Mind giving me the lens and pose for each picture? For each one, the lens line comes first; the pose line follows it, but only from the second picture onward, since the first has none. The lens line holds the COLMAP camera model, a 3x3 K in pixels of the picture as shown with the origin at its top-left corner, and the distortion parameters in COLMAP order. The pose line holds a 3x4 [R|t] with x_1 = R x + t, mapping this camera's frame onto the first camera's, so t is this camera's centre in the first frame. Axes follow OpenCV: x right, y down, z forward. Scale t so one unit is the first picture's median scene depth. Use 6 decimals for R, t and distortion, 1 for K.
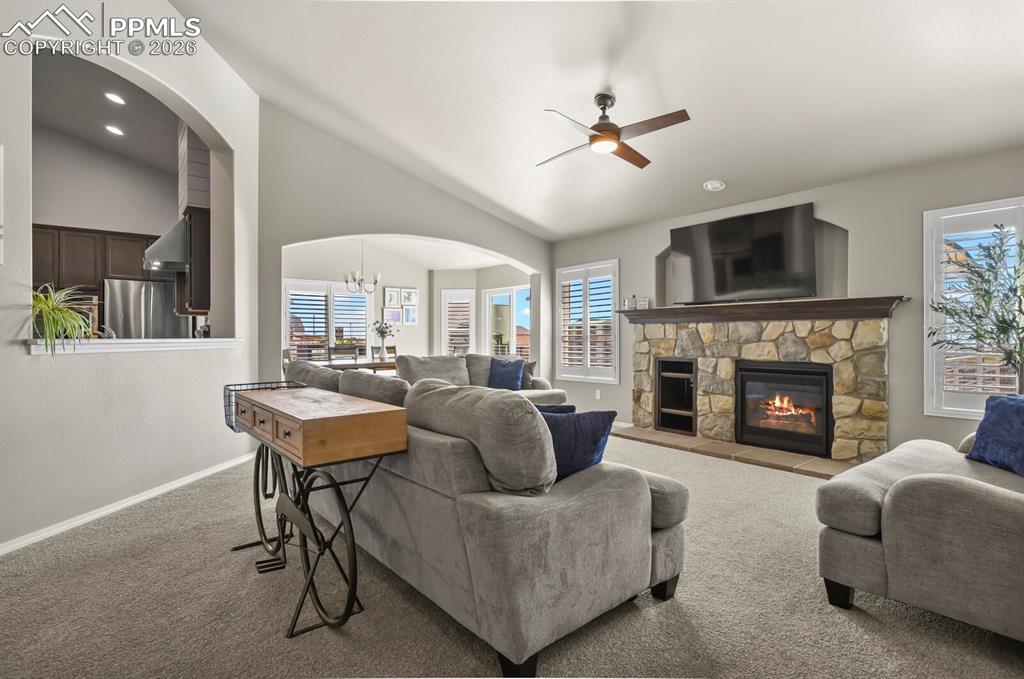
lens RADIAL K [[496.8, 0, 519.7], [0, 496.8, 338.8], [0, 0, 1]] dist [-0.001654, -0.006265]
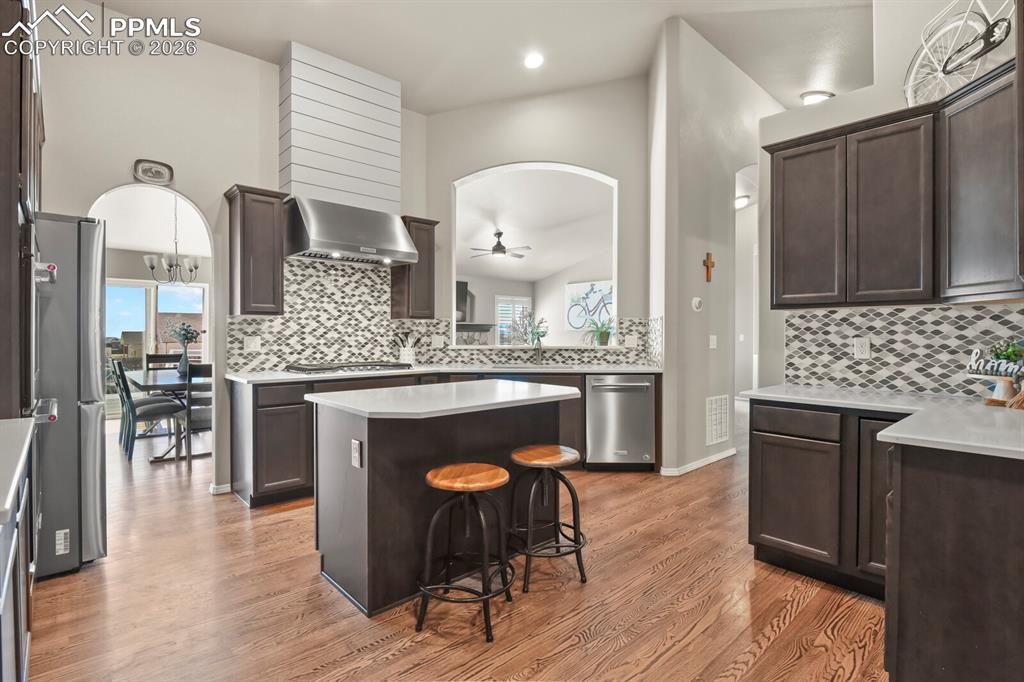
lens RADIAL K [[496.8, 0, 517.9], [0, 496.8, 338.1], [0, 0, 1]] dist [-0.001654, -0.006265]
pose [[-0.071066, -0.008592, 0.997435, -1.603921], [0.004494, 0.999950, 0.008934, -0.025919], [-0.997462, 0.005118, -0.071024, 0.836827]]
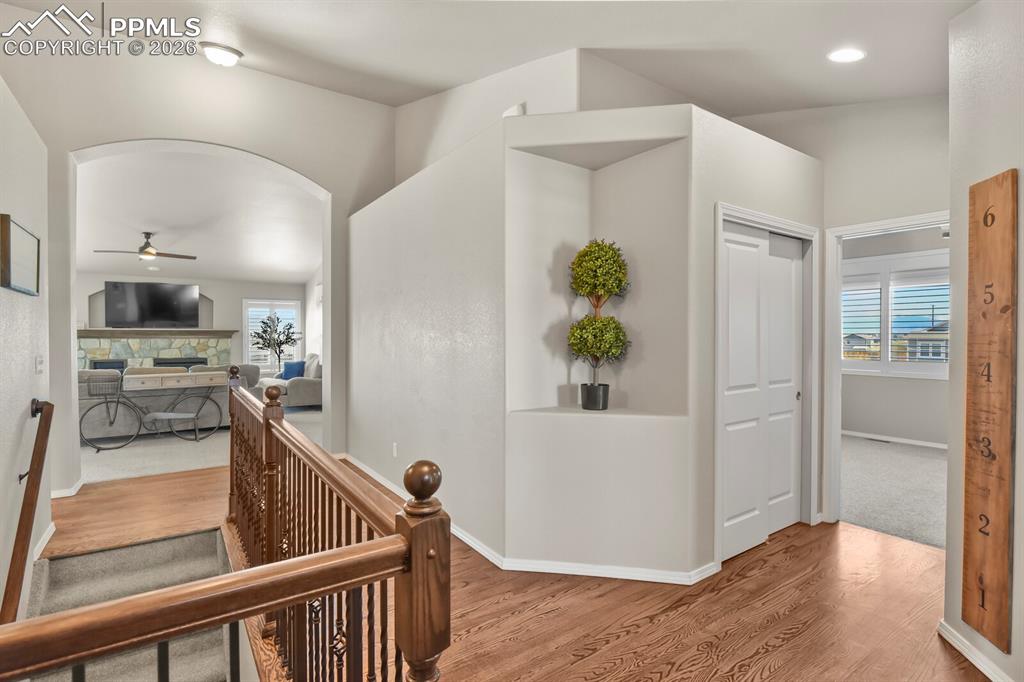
lens RADIAL K [[496.8, 0, 510.4], [0, 496.8, 339.0], [0, 0, 1]] dist [-0.001654, -0.006265]
pose [[0.071885, -0.008276, 0.997379, -1.379983], [0.003969, 0.999960, 0.008012, -0.042975], [-0.997405, 0.003383, 0.071915, -0.503030]]
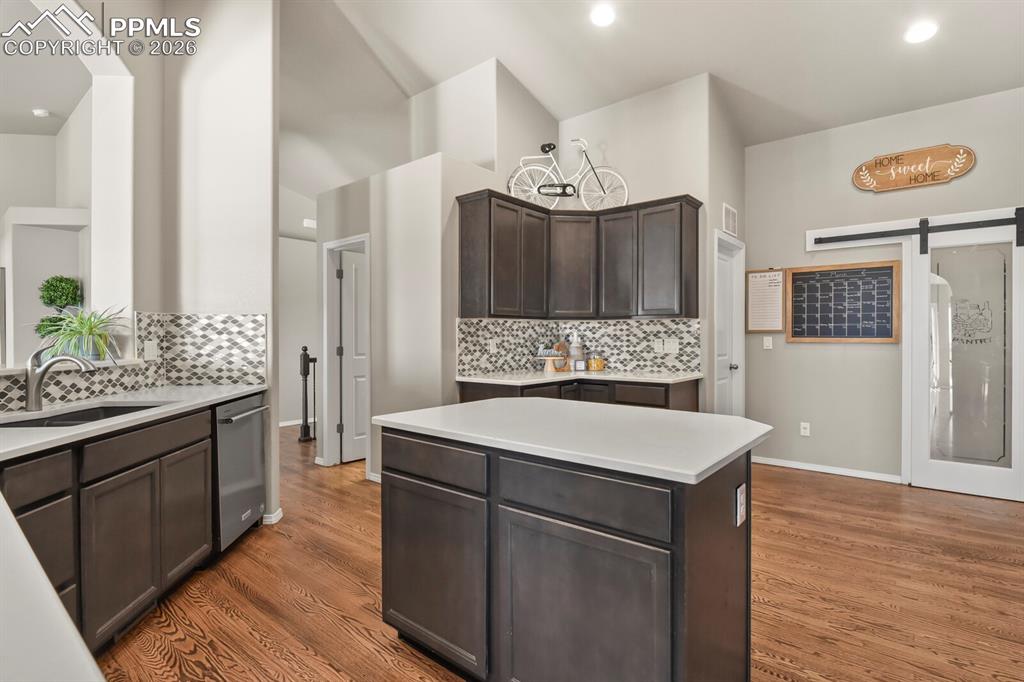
lens RADIAL K [[496.8, 0, 517.3], [0, 496.8, 336.1], [0, 0, 1]] dist [-0.001654, -0.006265]
pose [[-0.977214, 0.004395, -0.212210, -0.923024], [0.003416, 0.999982, 0.004983, -0.028604], [0.212228, 0.004145, -0.977211, 1.242779]]
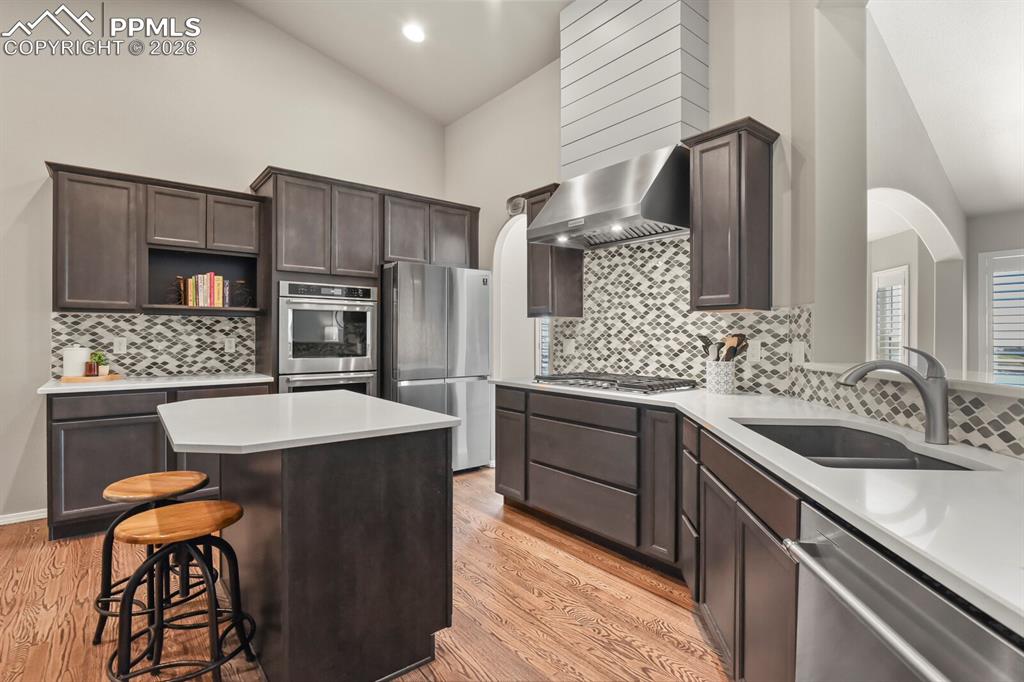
lens RADIAL K [[496.8, 0, 516.4], [0, 496.8, 337.2], [0, 0, 1]] dist [-0.001654, -0.006265]
pose [[0.999984, 0.002187, 0.005154, -0.851278], [-0.002176, 0.999995, -0.002180, -0.024474], [-0.005159, 0.002169, 0.999984, 0.424500]]
